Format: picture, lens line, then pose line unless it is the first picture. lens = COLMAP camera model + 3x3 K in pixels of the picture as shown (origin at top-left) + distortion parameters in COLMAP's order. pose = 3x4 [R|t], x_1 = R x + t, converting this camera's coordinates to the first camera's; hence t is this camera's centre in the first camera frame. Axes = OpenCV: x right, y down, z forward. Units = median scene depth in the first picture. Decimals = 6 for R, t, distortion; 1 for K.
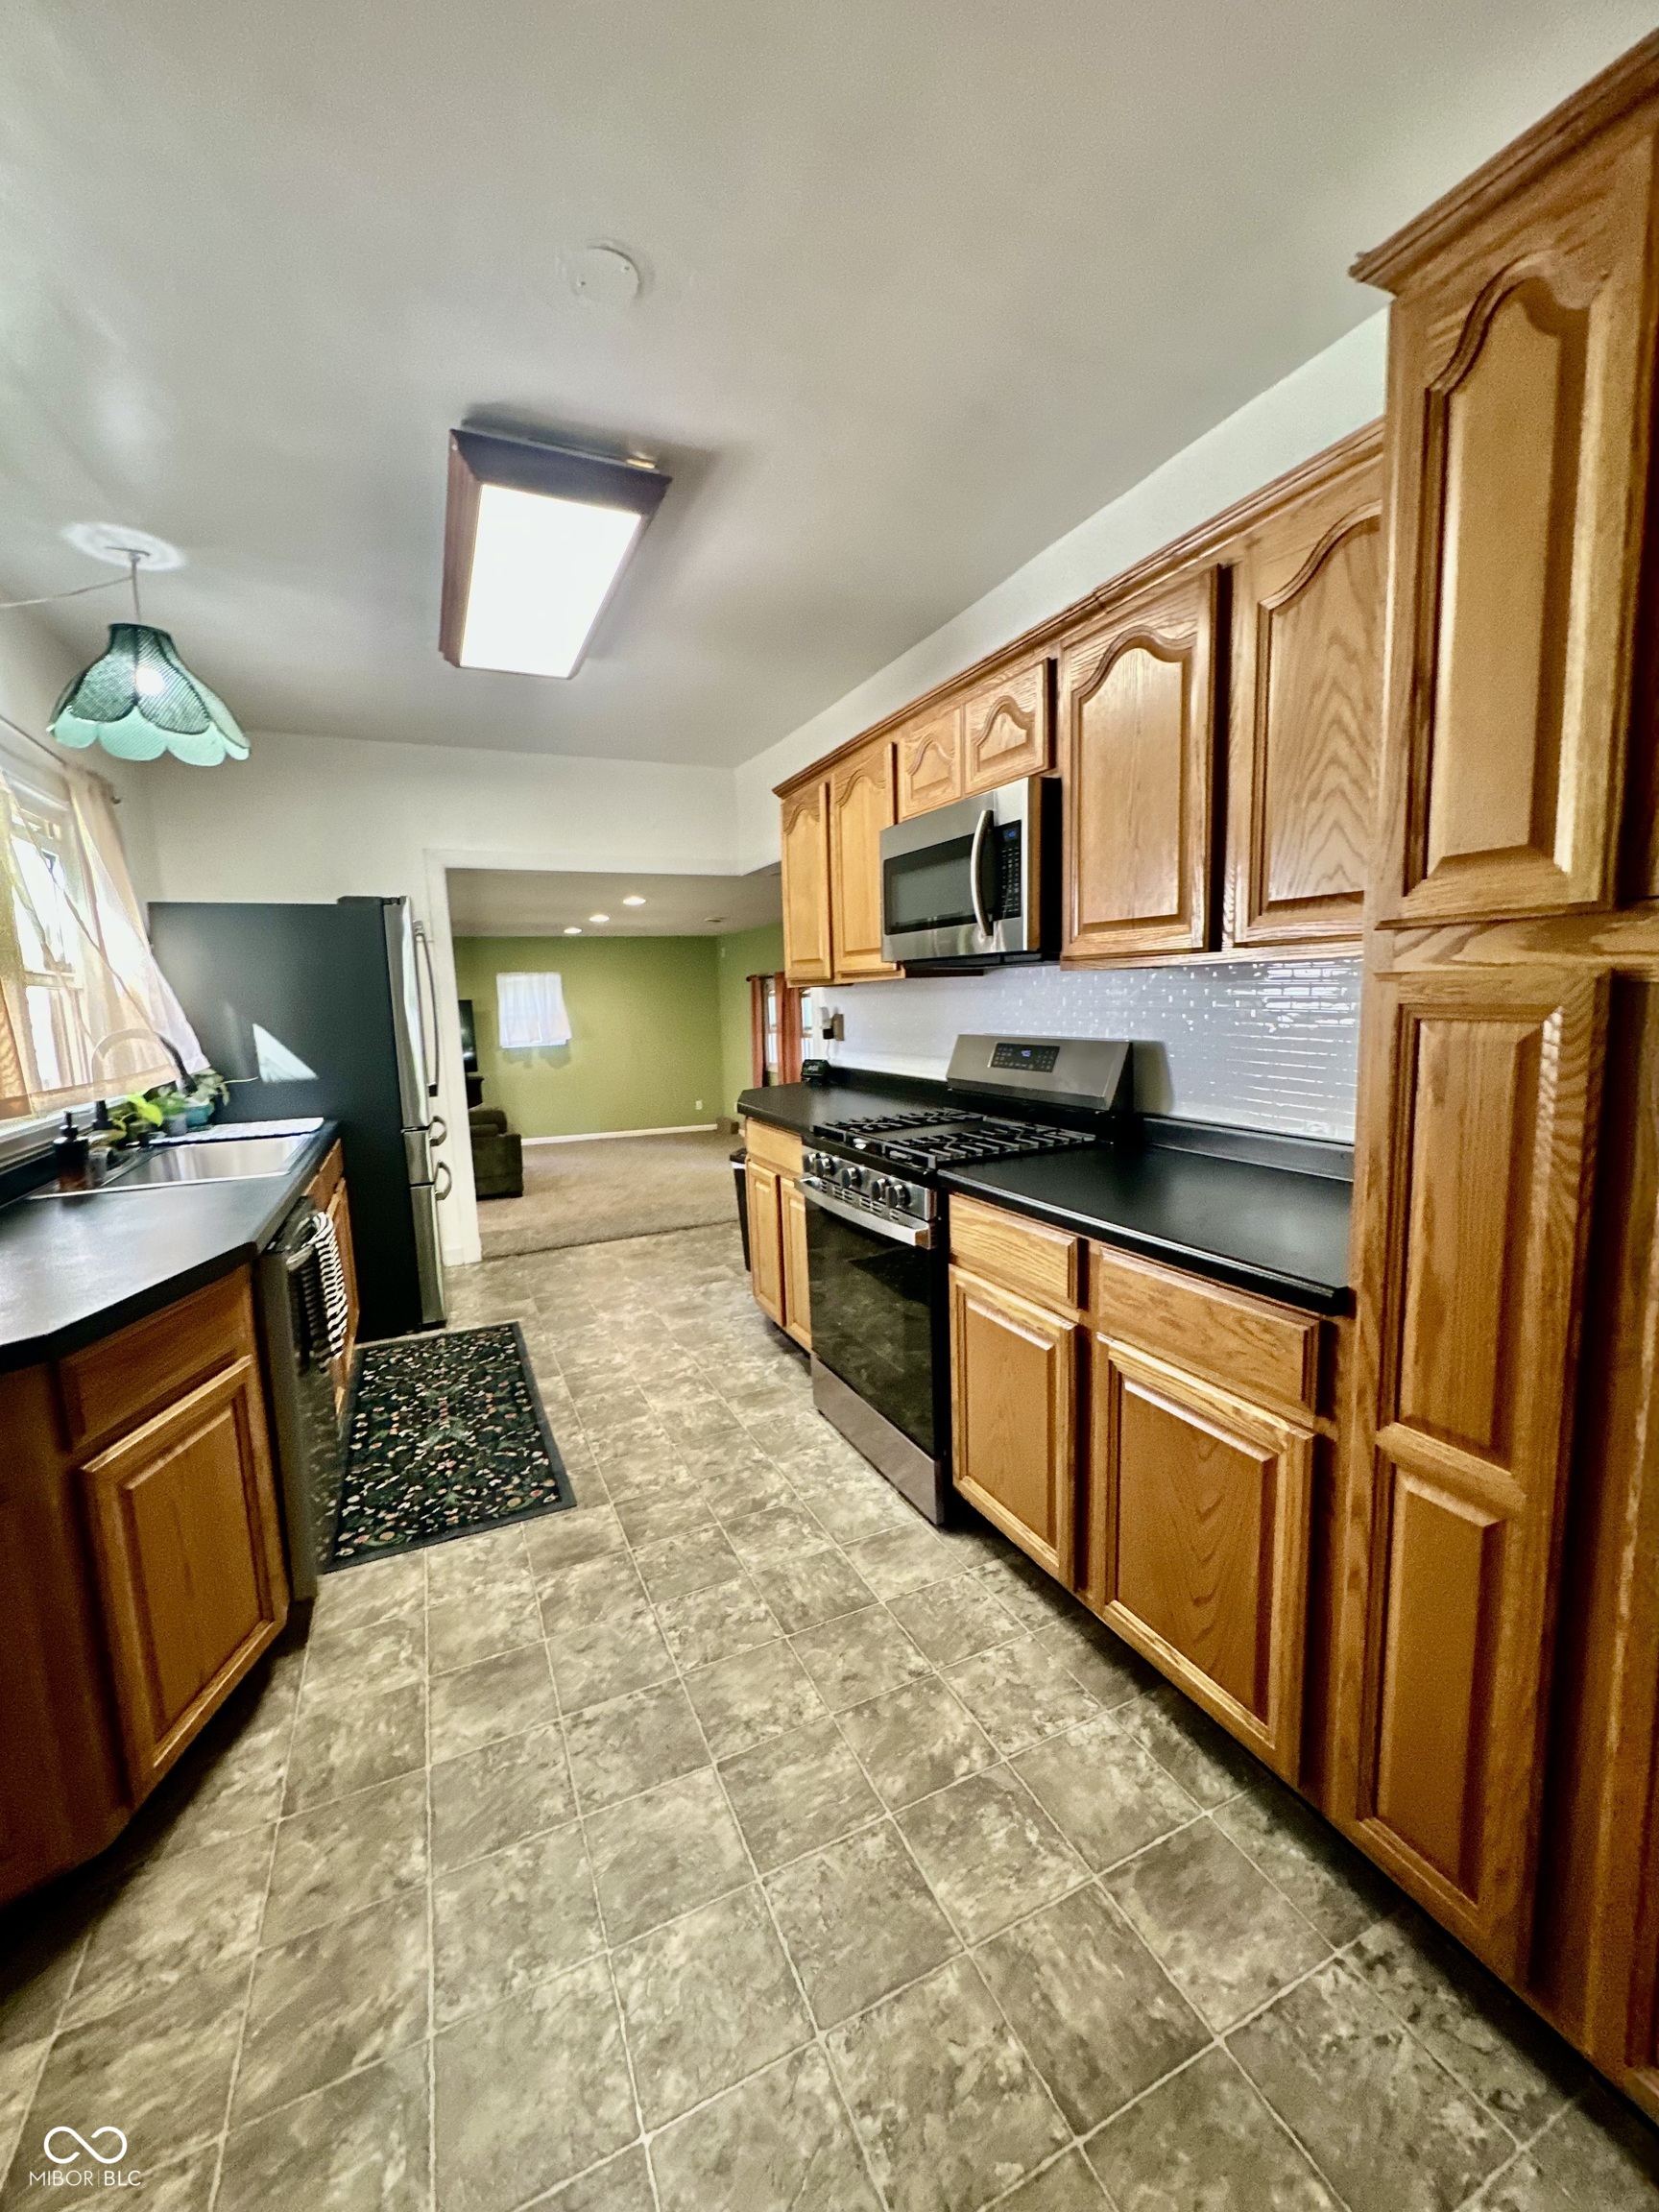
lens RADIAL K [[885.5, 0, 833.1], [0, 885.5, 1107.4], [0, 0, 1]] dist [-0.000941, 0.000827]
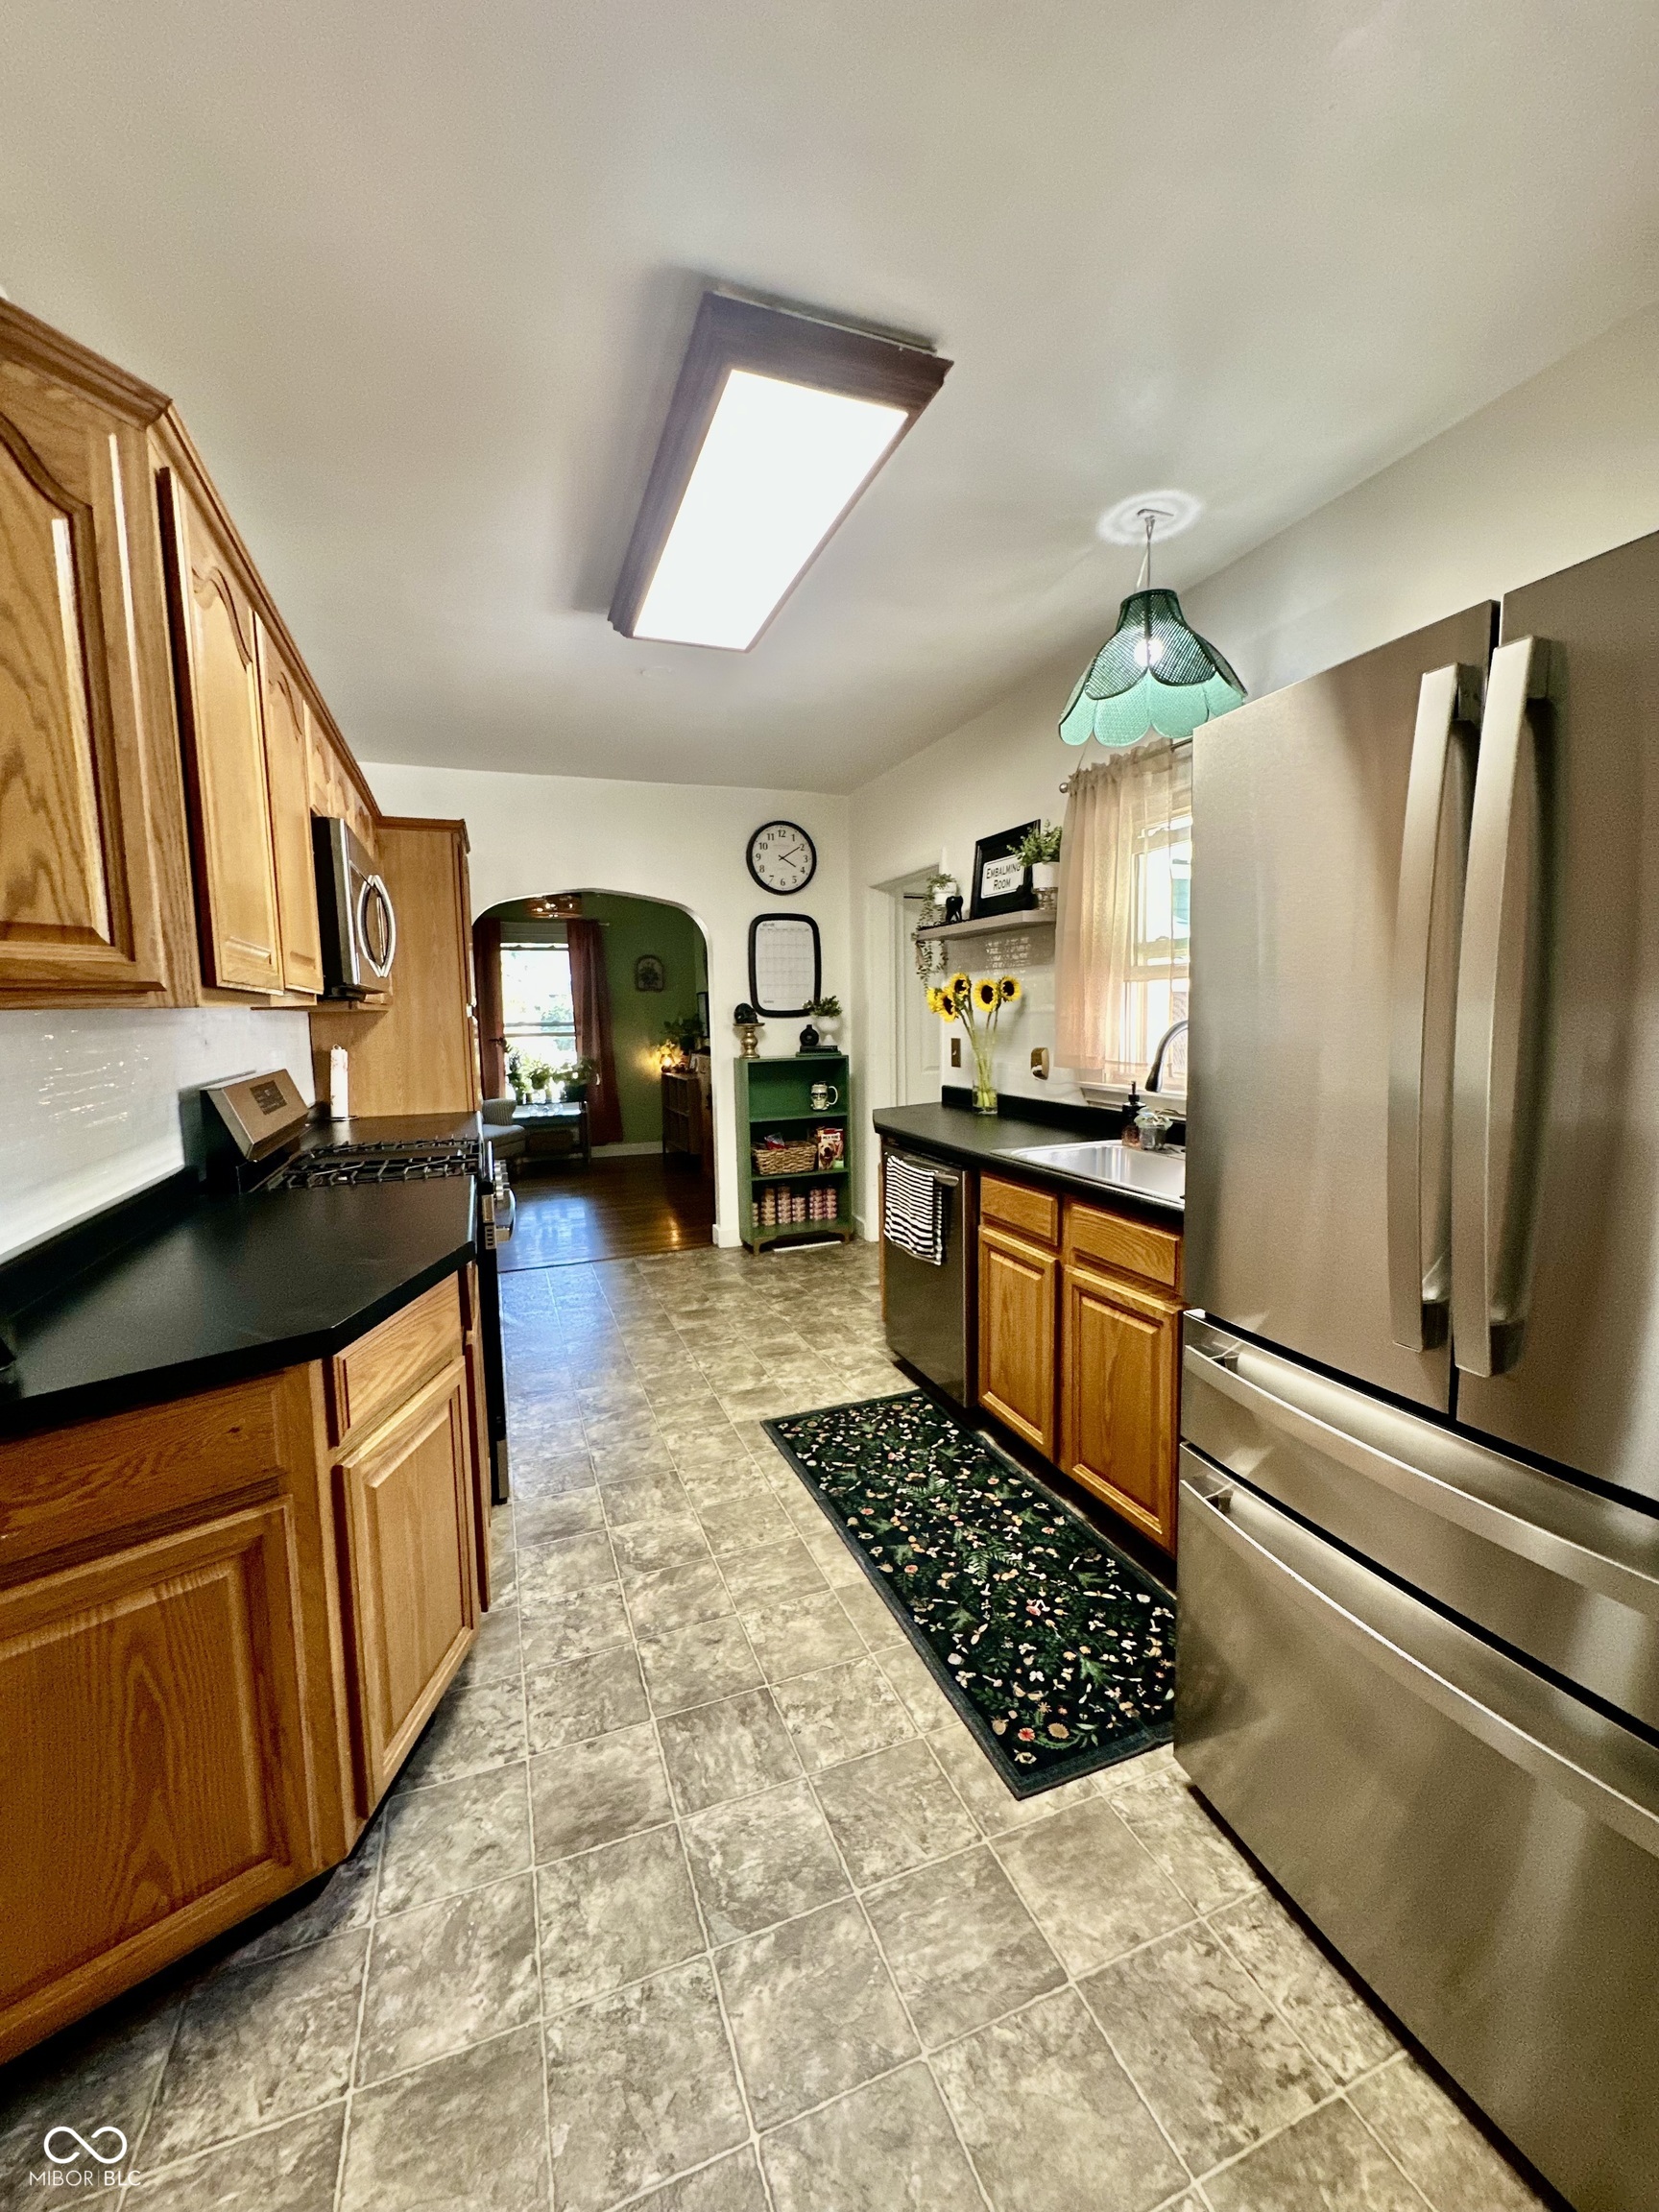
lens RADIAL K [[885.5, 0, 833.7], [0, 885.5, 1106.8], [0, 0, 1]] dist [-0.000941, 0.000827]
pose [[-0.996759, 0.042891, 0.068063, -0.508062], [0.057863, 0.969998, 0.236126, -0.266453], [-0.055893, 0.239299, -0.969336, 2.140865]]
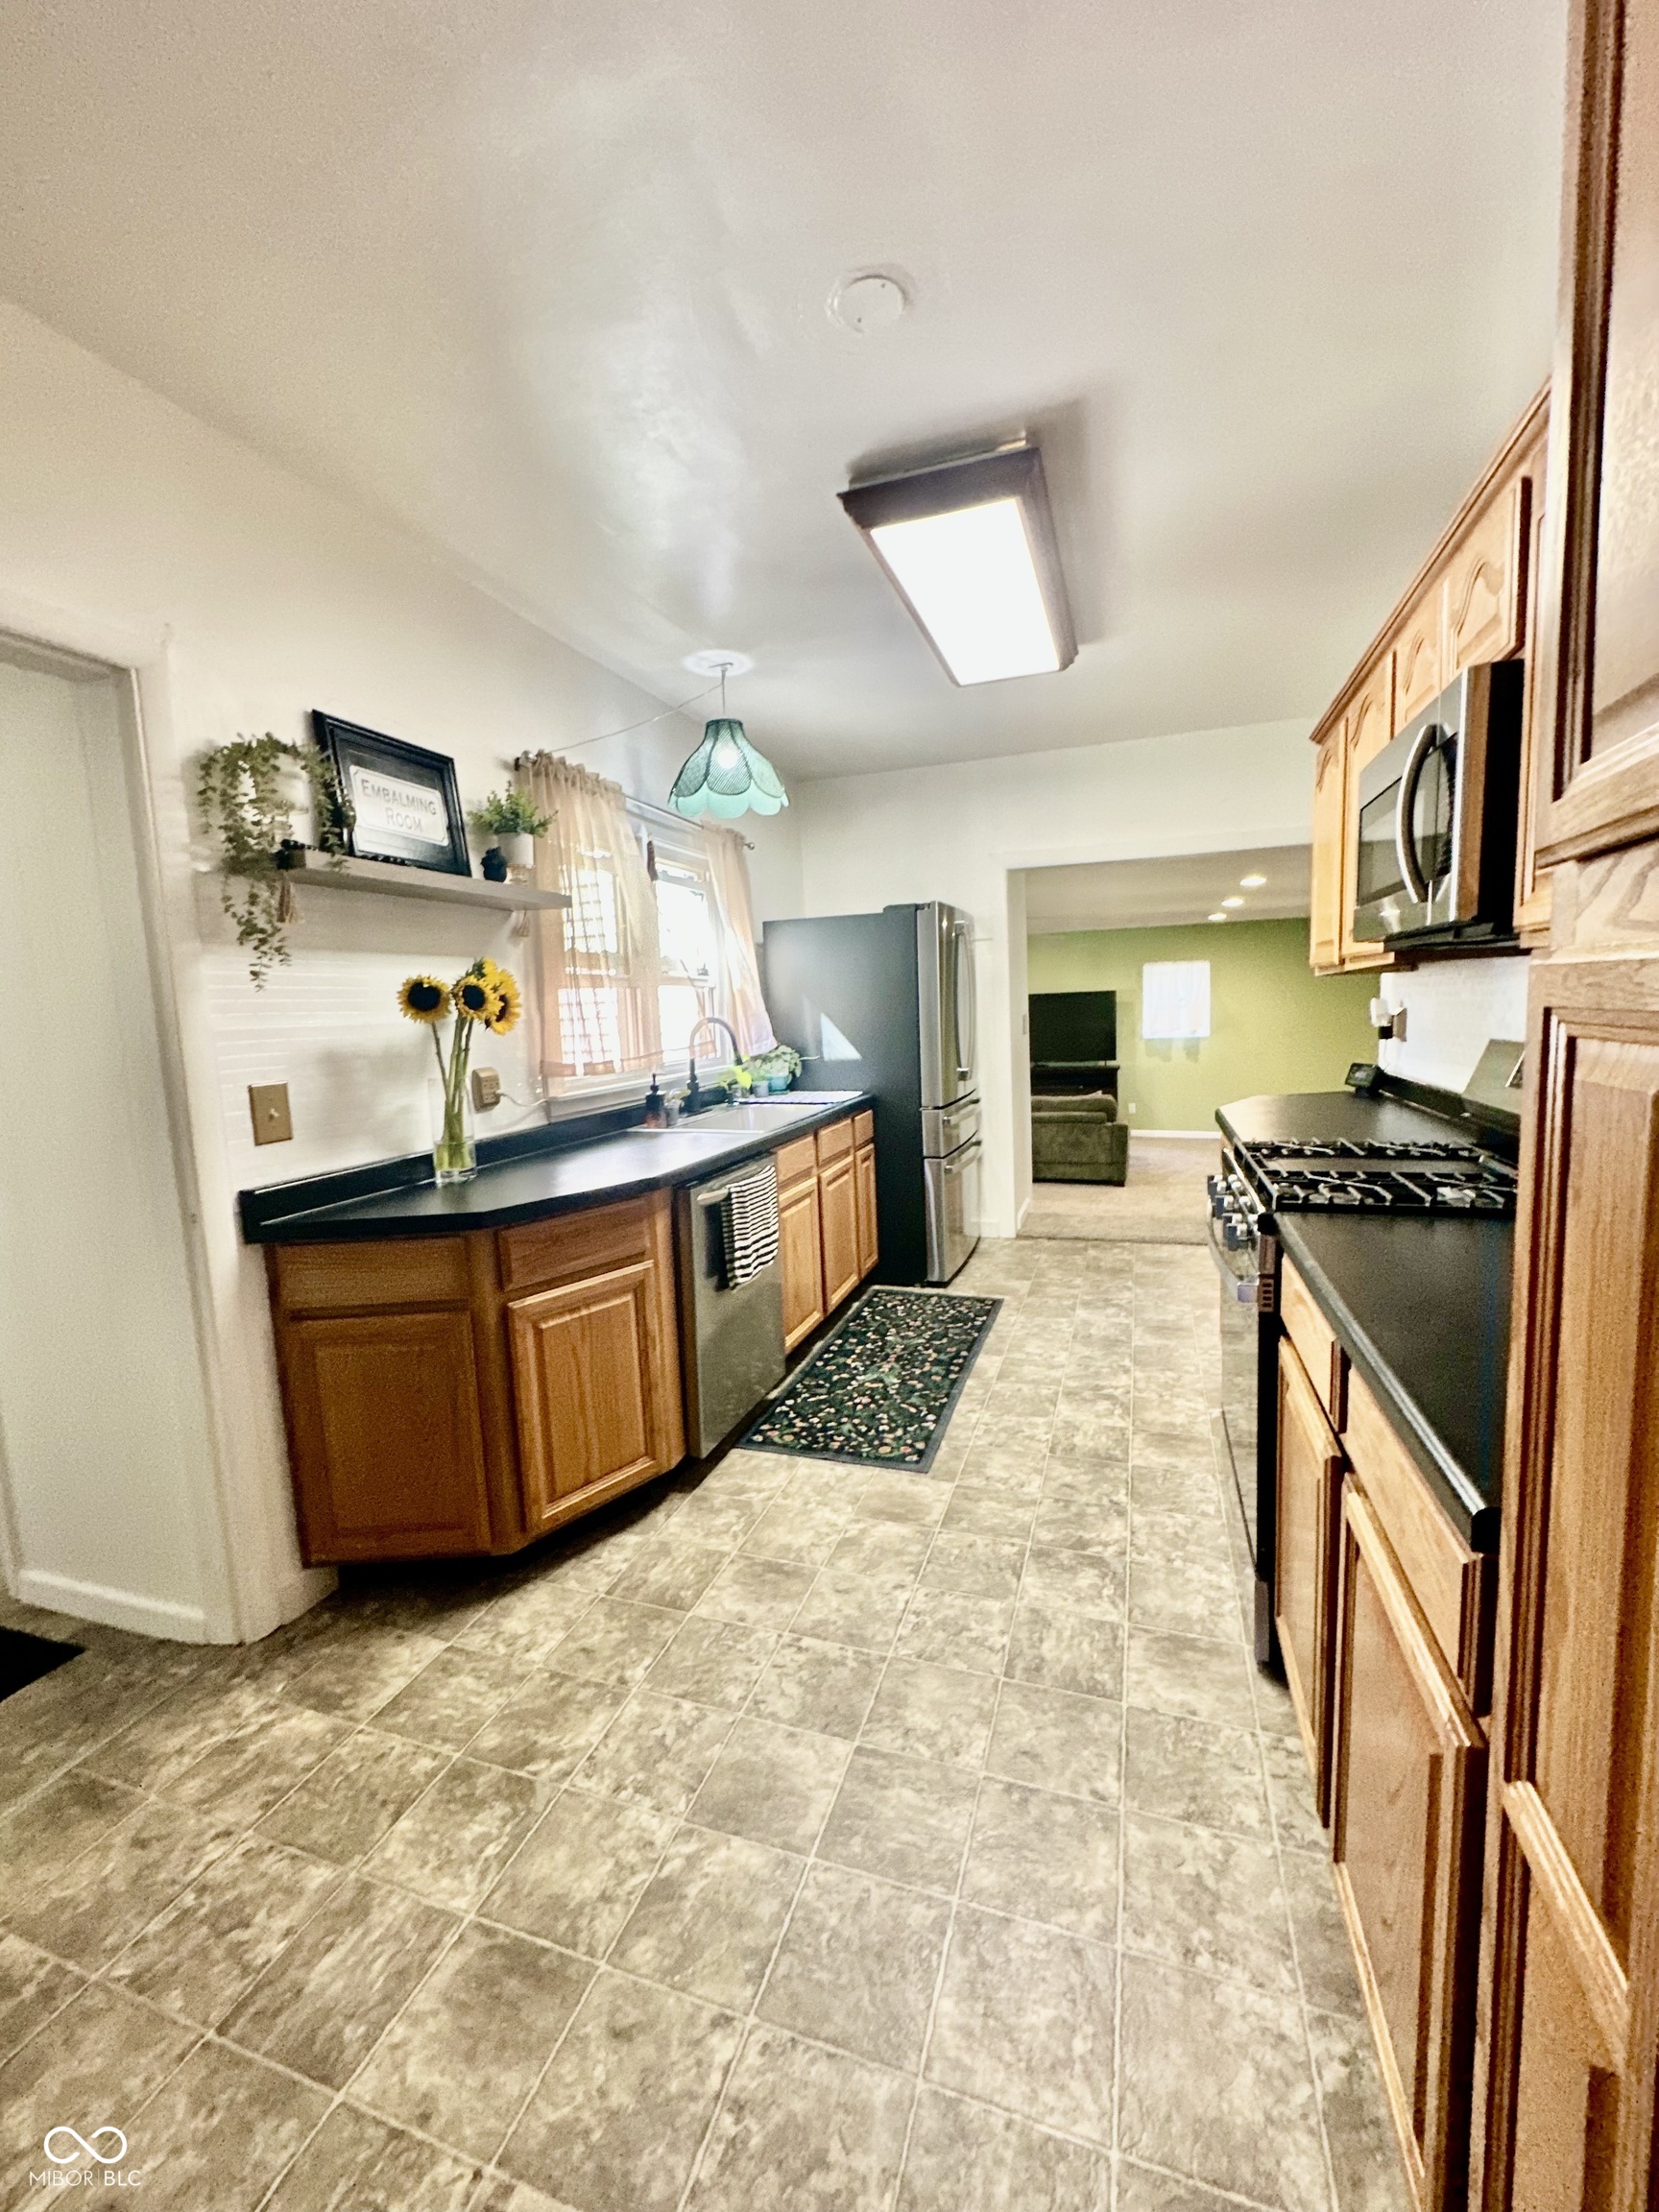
lens RADIAL K [[885.5, 0, 831.9], [0, 885.5, 1107.1], [0, 0, 1]] dist [-0.000941, 0.000827]
pose [[0.718830, 0.083131, -0.690198, 0.331133], [-0.075048, 0.996302, 0.041839, -0.022165], [0.691123, 0.021722, 0.722410, 0.152035]]
